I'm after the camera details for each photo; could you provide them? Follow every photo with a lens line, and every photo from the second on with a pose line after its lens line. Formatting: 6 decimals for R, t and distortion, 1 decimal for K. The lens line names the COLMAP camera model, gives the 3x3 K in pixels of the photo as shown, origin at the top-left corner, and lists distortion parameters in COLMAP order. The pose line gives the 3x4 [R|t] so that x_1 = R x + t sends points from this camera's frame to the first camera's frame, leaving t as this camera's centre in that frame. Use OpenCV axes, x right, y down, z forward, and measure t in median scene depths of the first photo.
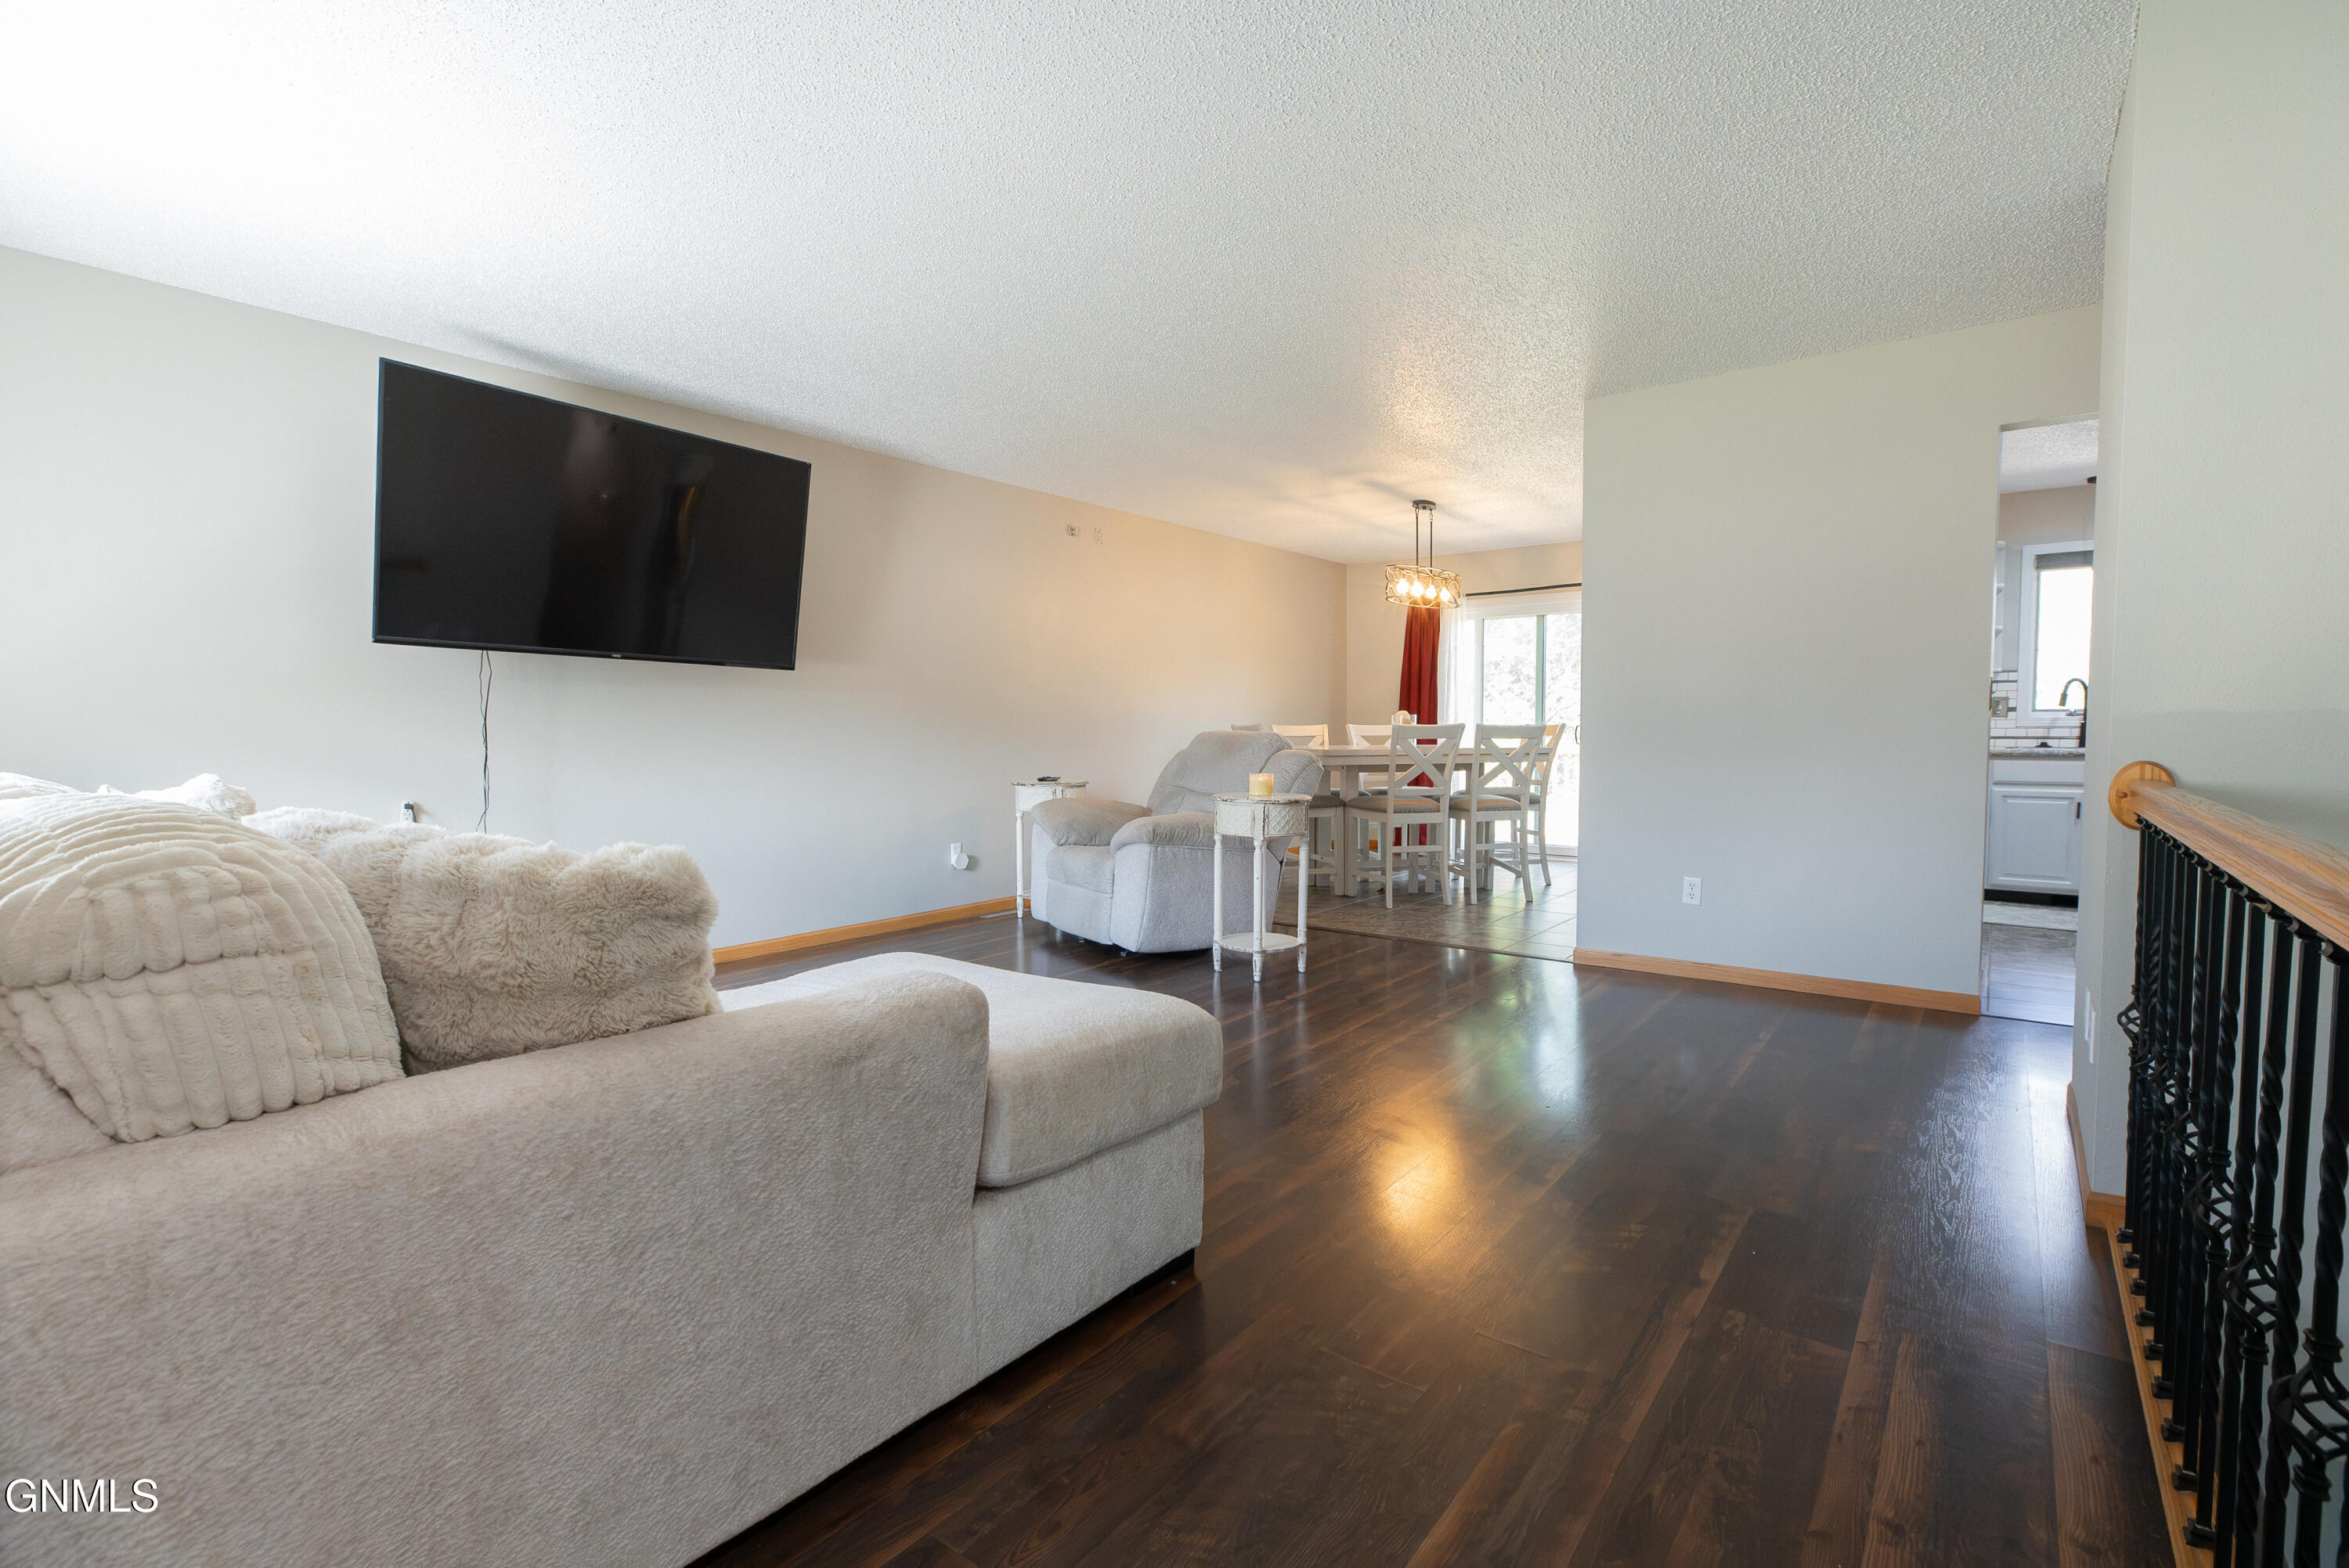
lens RADIAL K [[1063.9, 0, 1168.0], [0, 1063.9, 779.0], [0, 0, 1]] dist [-0.003477, -0.000248]
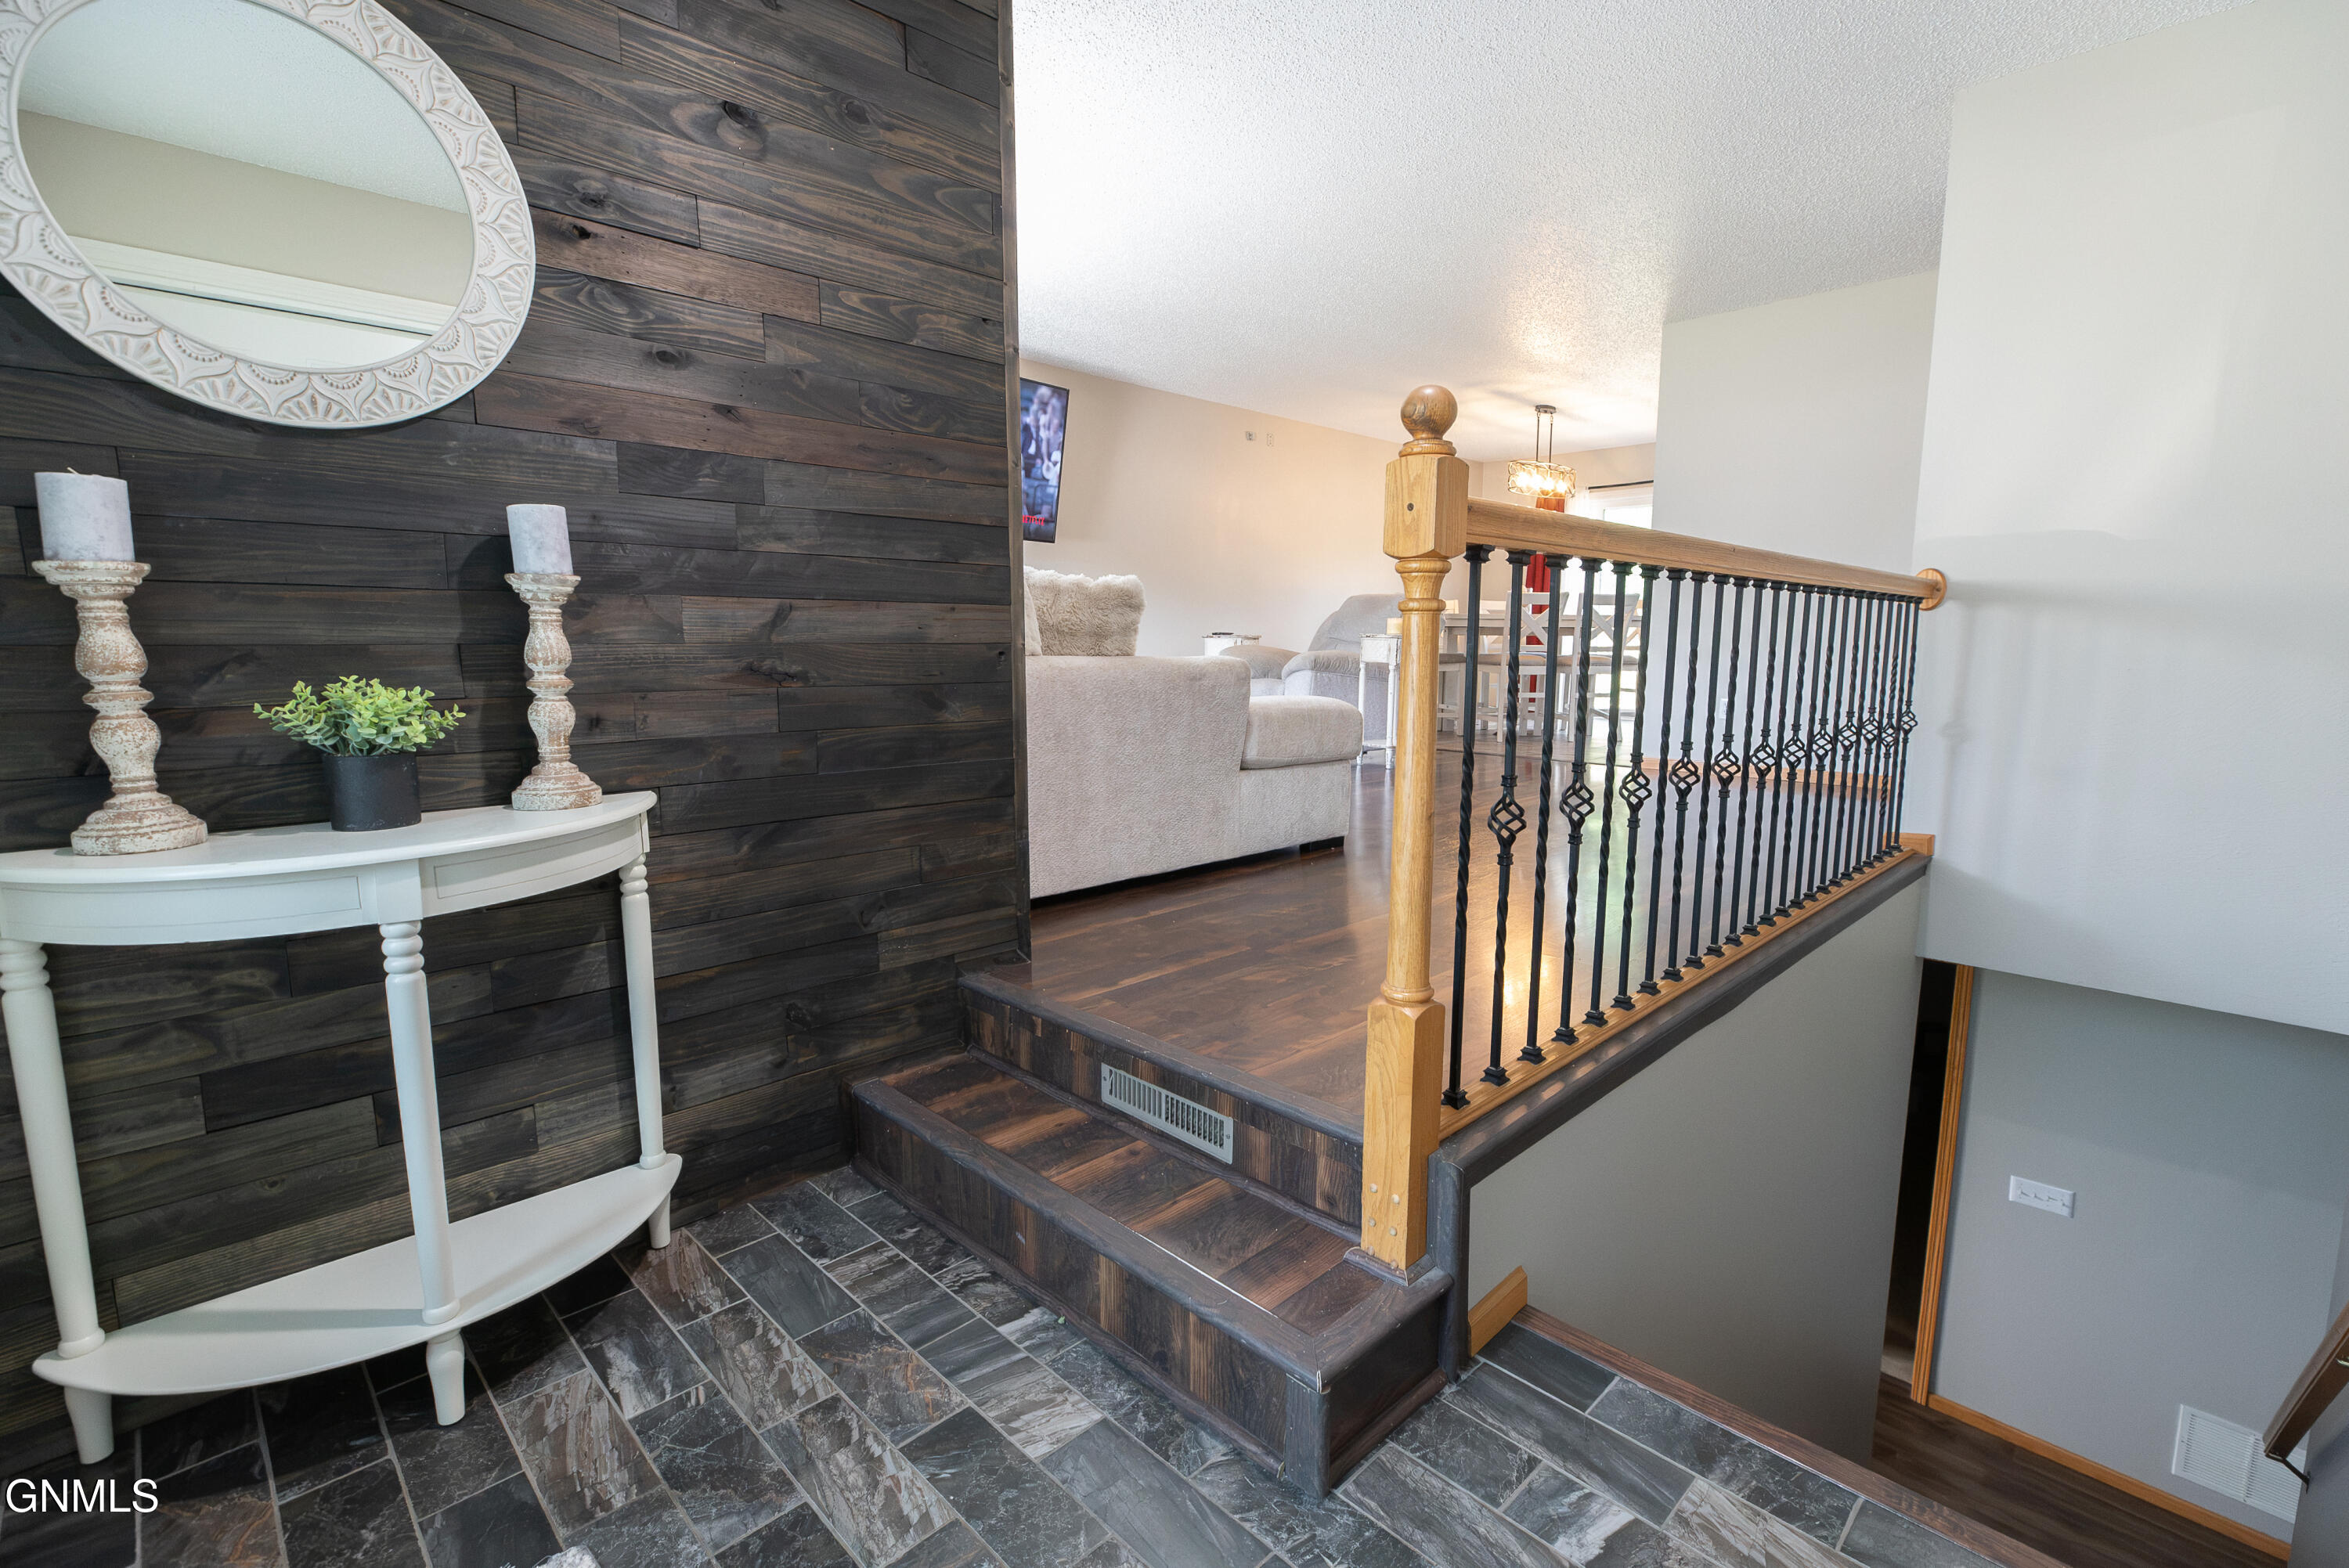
lens RADIAL K [[1063.9, 0, 1178.5], [0, 1063.9, 777.1], [0, 0, 1]] dist [-0.003477, -0.000248]
pose [[0.992321, 0.023720, -0.121395, -0.013954], [-0.013661, 0.996453, 0.083033, 0.069064], [0.122934, -0.080737, 0.989125, -0.303653]]
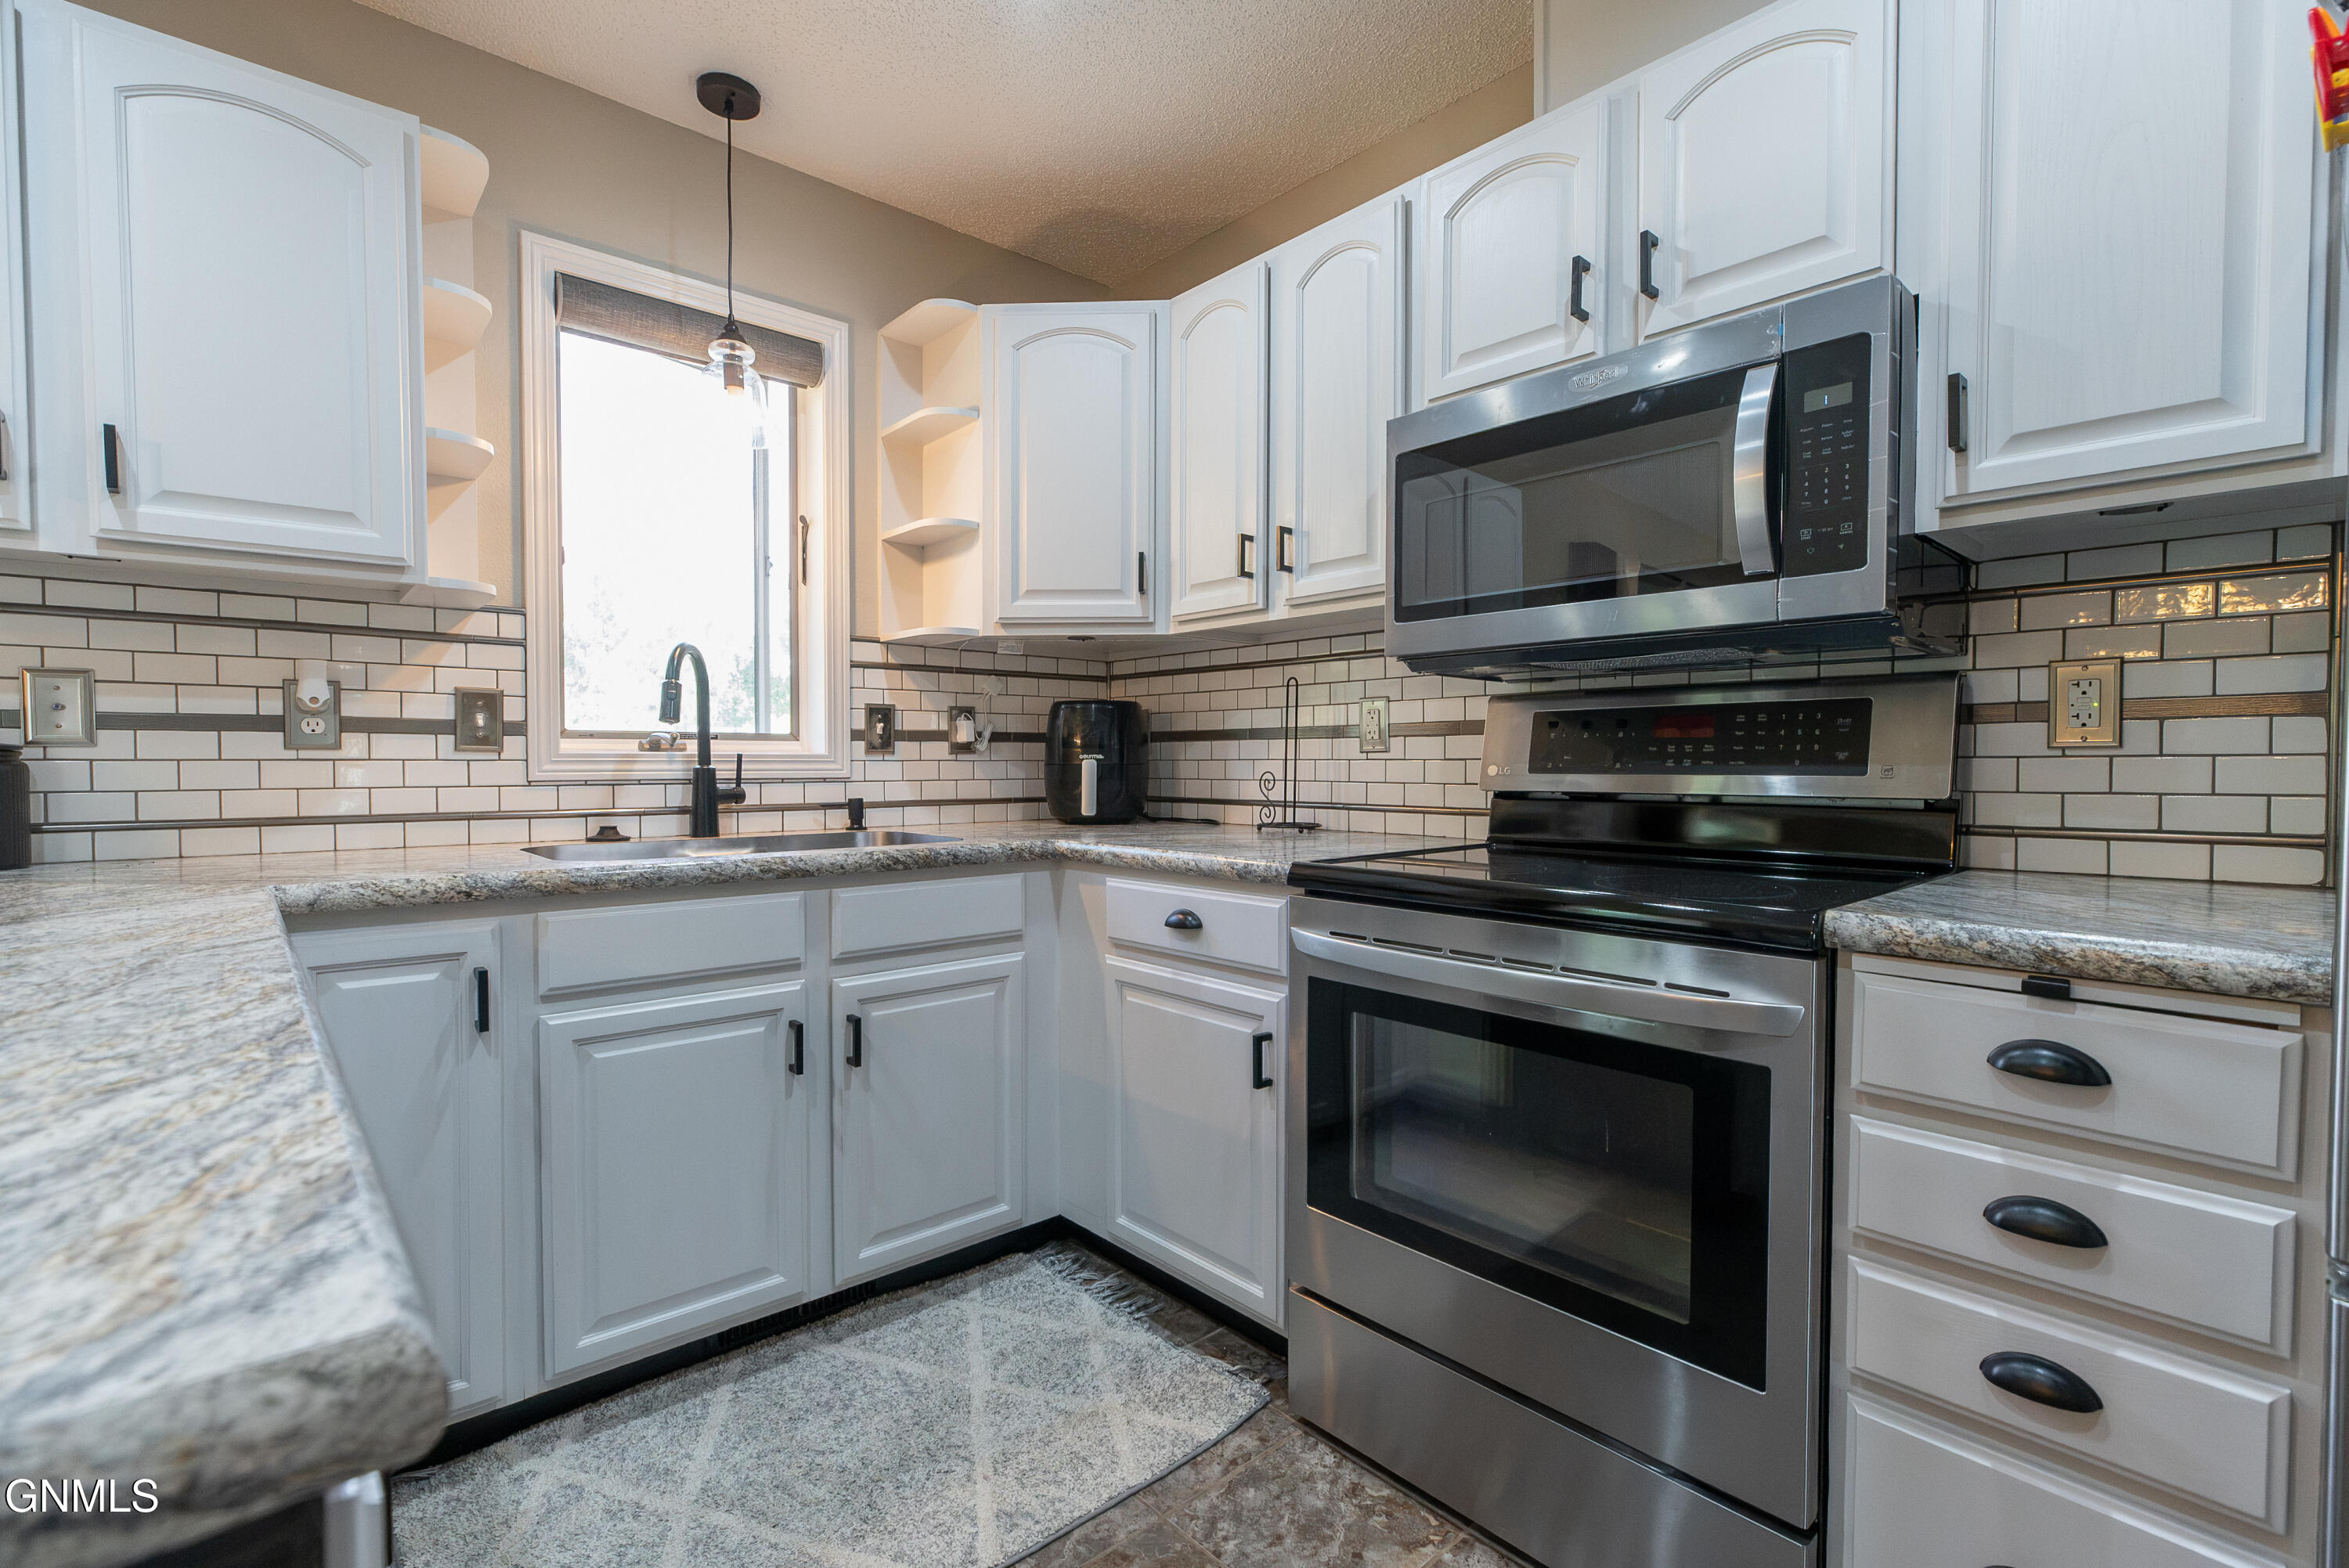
lens RADIAL K [[1063.9, 0, 1173.7], [0, 1063.9, 785.8], [0, 0, 1]] dist [-0.003477, -0.000248]
pose [[0.165742, -0.019745, 0.985972, 0.530816], [0.044426, 0.998934, 0.012536, -0.045182], [-0.985168, 0.041725, 0.166442, 0.781539]]
